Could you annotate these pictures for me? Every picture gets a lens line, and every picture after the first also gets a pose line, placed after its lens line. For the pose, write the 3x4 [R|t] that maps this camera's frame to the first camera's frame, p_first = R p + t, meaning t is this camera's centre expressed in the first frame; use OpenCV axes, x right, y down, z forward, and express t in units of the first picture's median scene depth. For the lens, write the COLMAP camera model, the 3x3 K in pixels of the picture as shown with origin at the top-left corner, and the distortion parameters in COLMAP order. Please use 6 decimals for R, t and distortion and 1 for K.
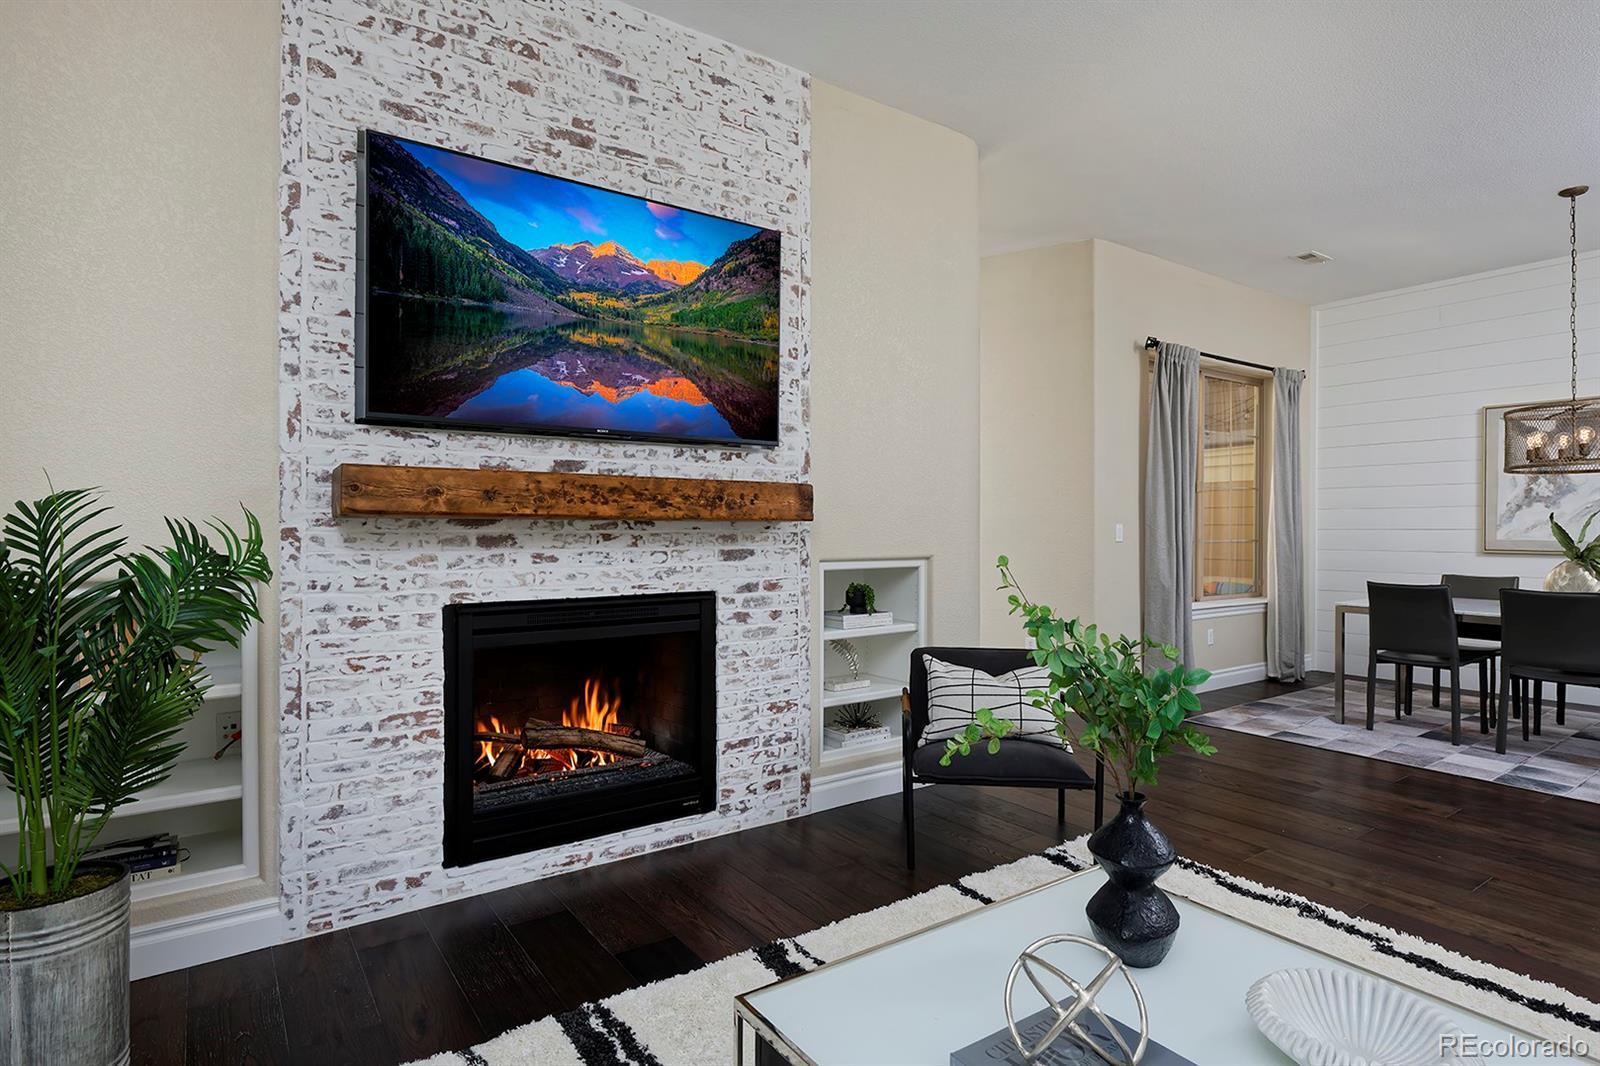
lens RADIAL K [[847.5, 0, 828.1], [0, 847.5, 528.7], [0, 0, 1]] dist [-0.005179, 0.003244]
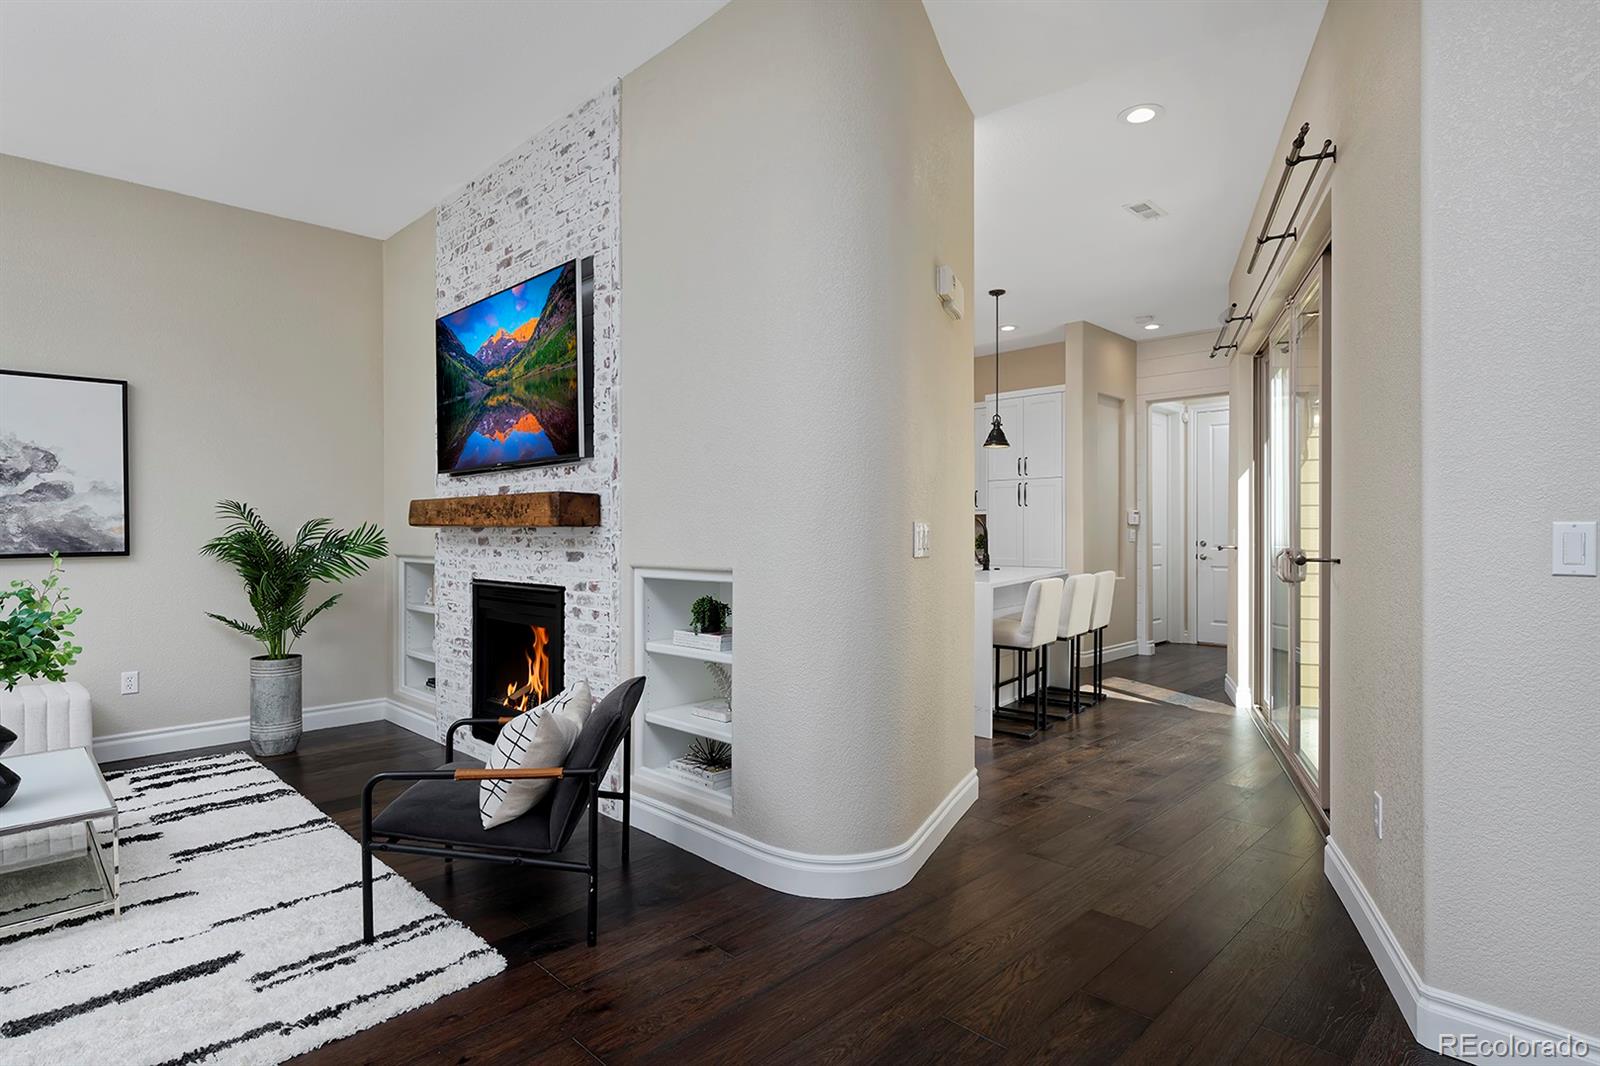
lens RADIAL K [[847.5, 0, 813.7], [0, 847.5, 527.9], [0, 0, 1]] dist [-0.005179, 0.003244]
pose [[0.153045, -0.005328, -0.988205, 1.171315], [-0.001220, 0.999984, -0.005581, -0.001834], [0.988218, 0.002060, 0.153036, 1.263410]]
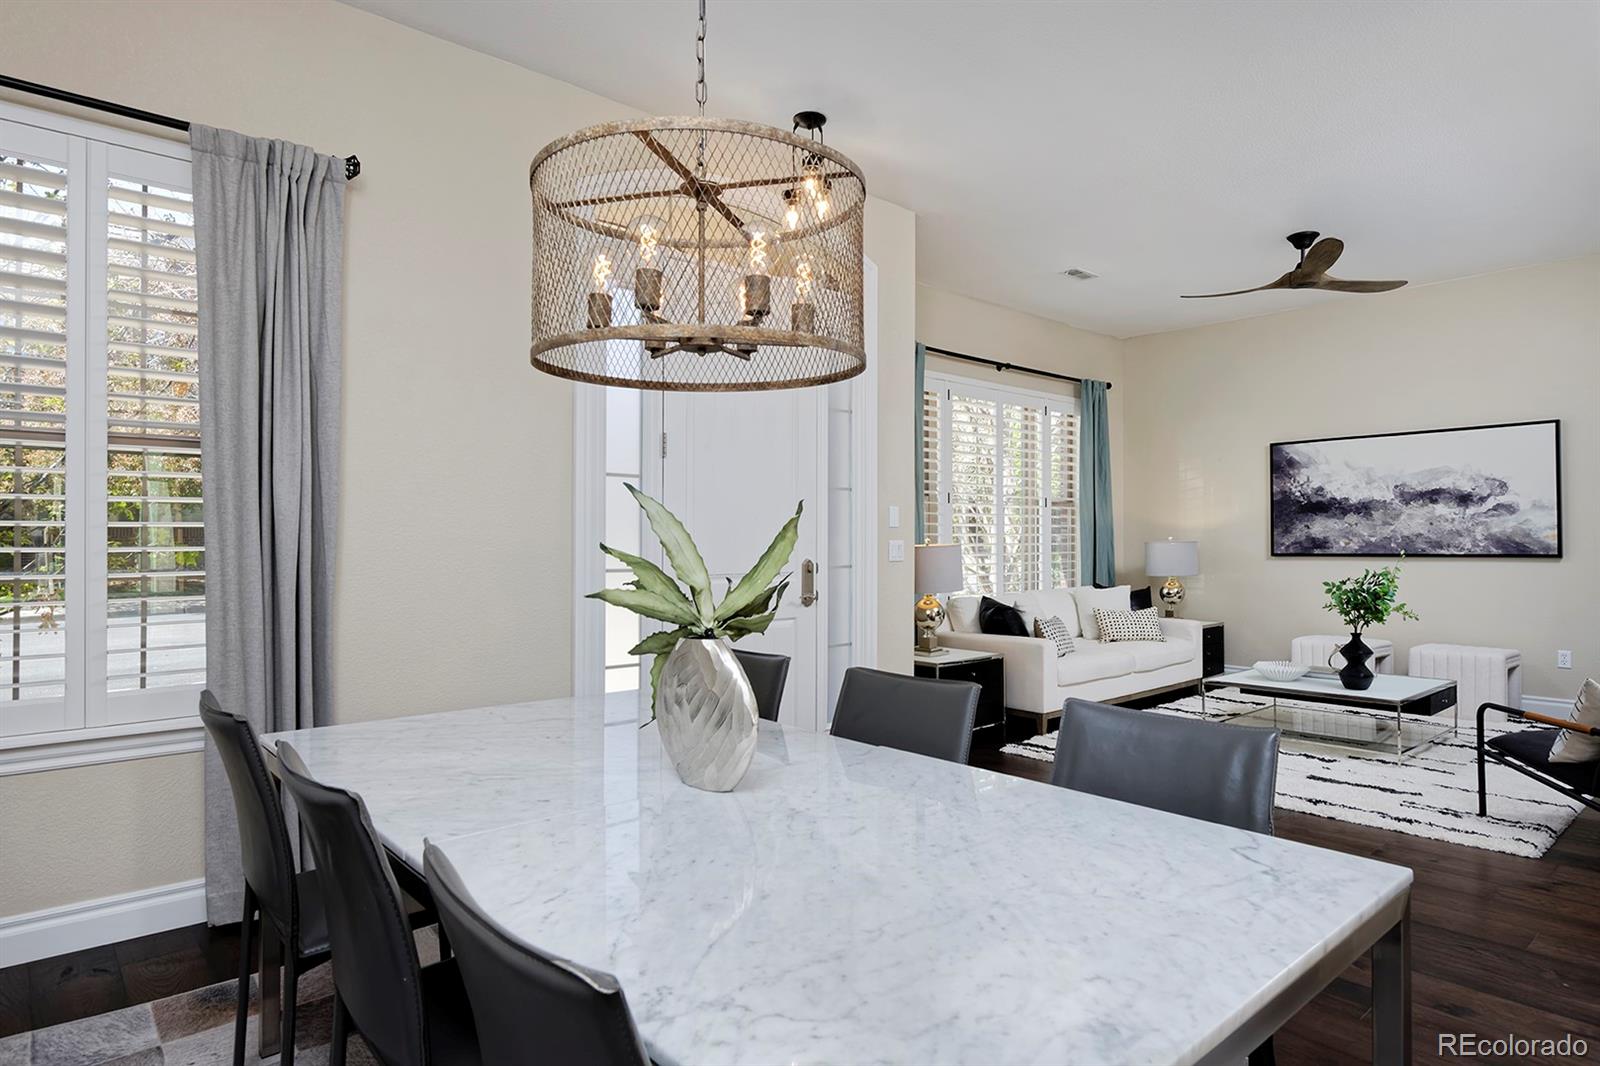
lens RADIAL K [[885.9, 0, 798.9], [0, 885.9, 530.2], [0, 0, 1]] dist [-0.016030, 0.008572]
pose [[-0.996364, -0.003826, -0.085108, 1.368637], [-0.003521, 0.999987, -0.003739, -0.007372], [0.085122, -0.003426, -0.996365, 2.100713]]
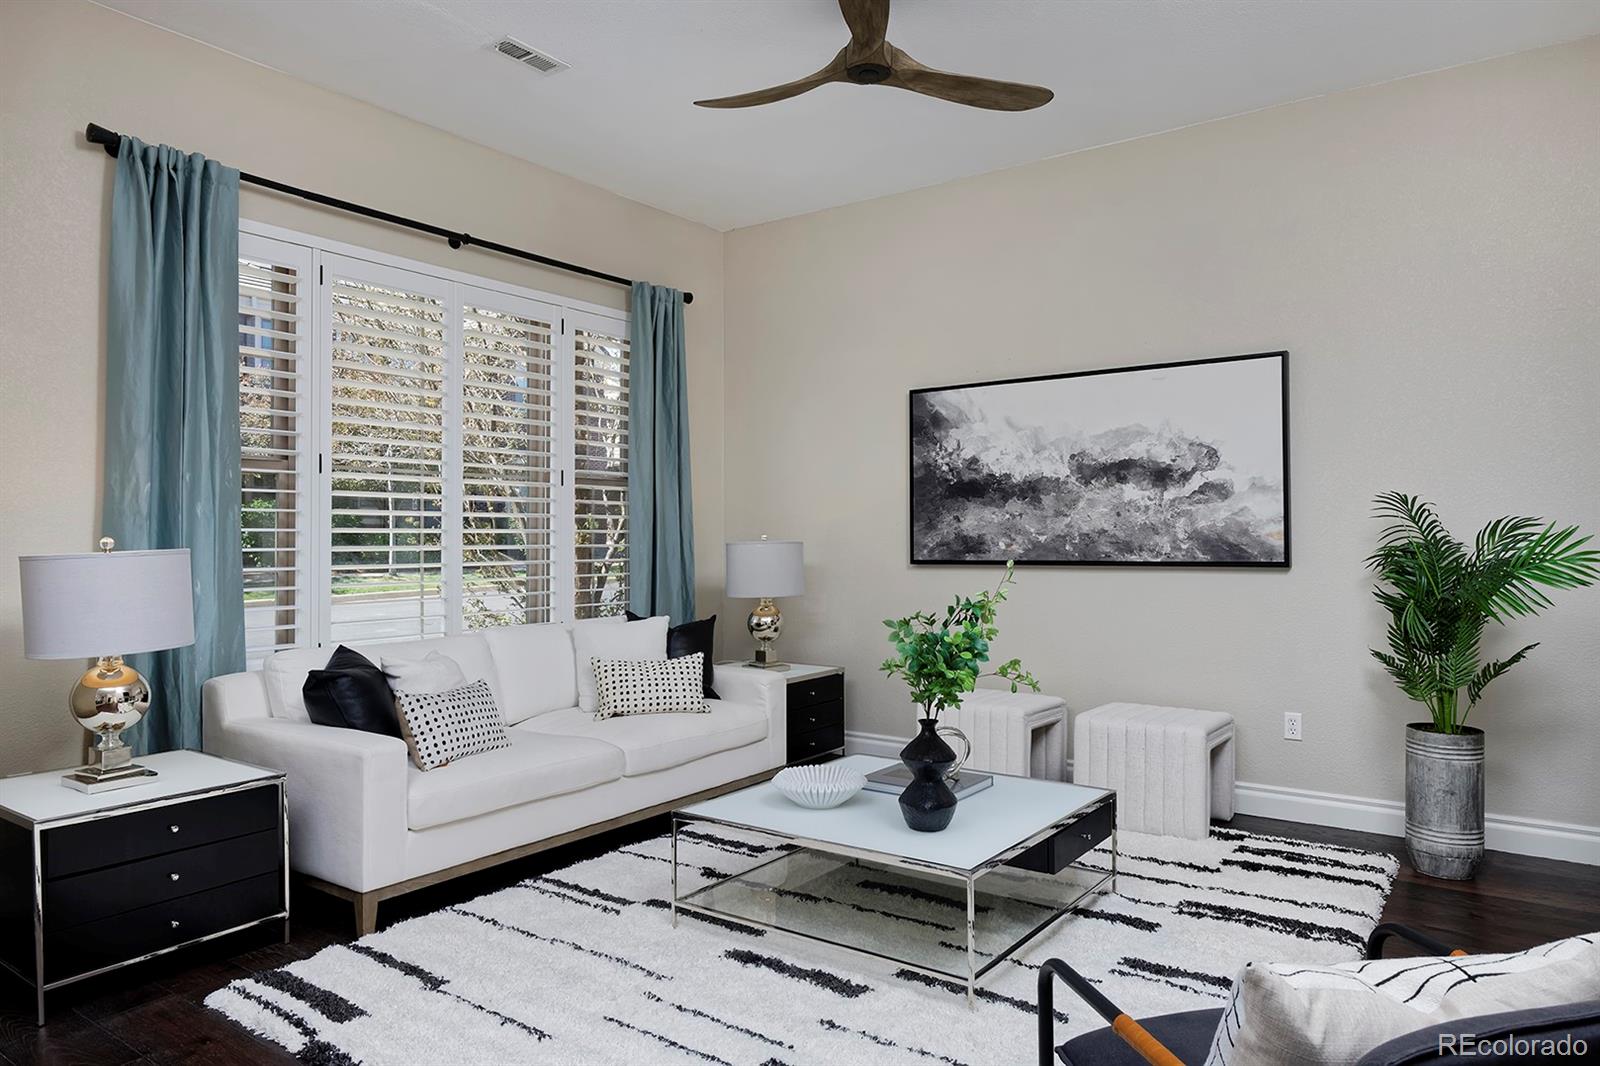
lens RADIAL K [[1025.1, 0, 787.9], [0, 1025.1, 526.6], [0, 0, 1]] dist [-0.012958, 0.004552]
pose [[-0.952458, -0.006104, -0.304610, 0.630725], [-0.004695, 0.999975, -0.005357, -0.006632], [0.304635, -0.003672, -0.952462, 1.460093]]
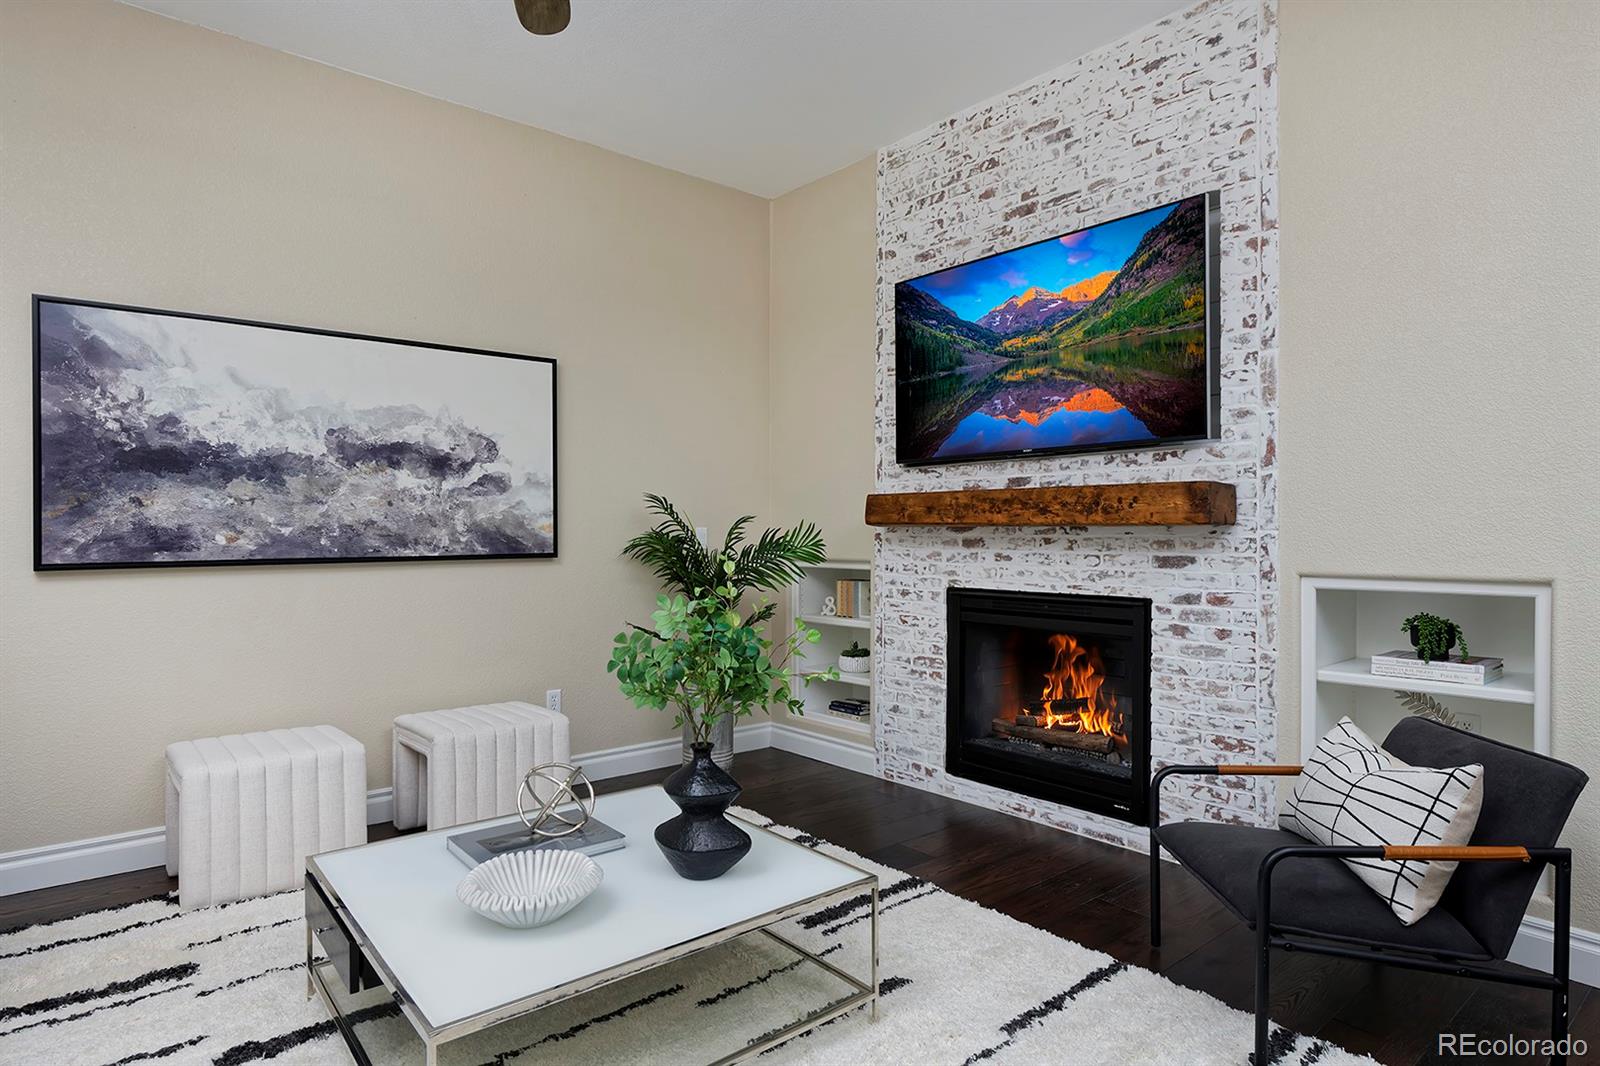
lens RADIAL K [[885.9, 0, 809.8], [0, 885.9, 538.9], [0, 0, 1]] dist [-0.016030, 0.008572]
pose [[0.073356, 0.000685, -0.997306, 0.910584], [-0.005752, 0.999983, 0.000264, 0.008377], [0.997289, 0.005717, 0.073359, 0.590313]]
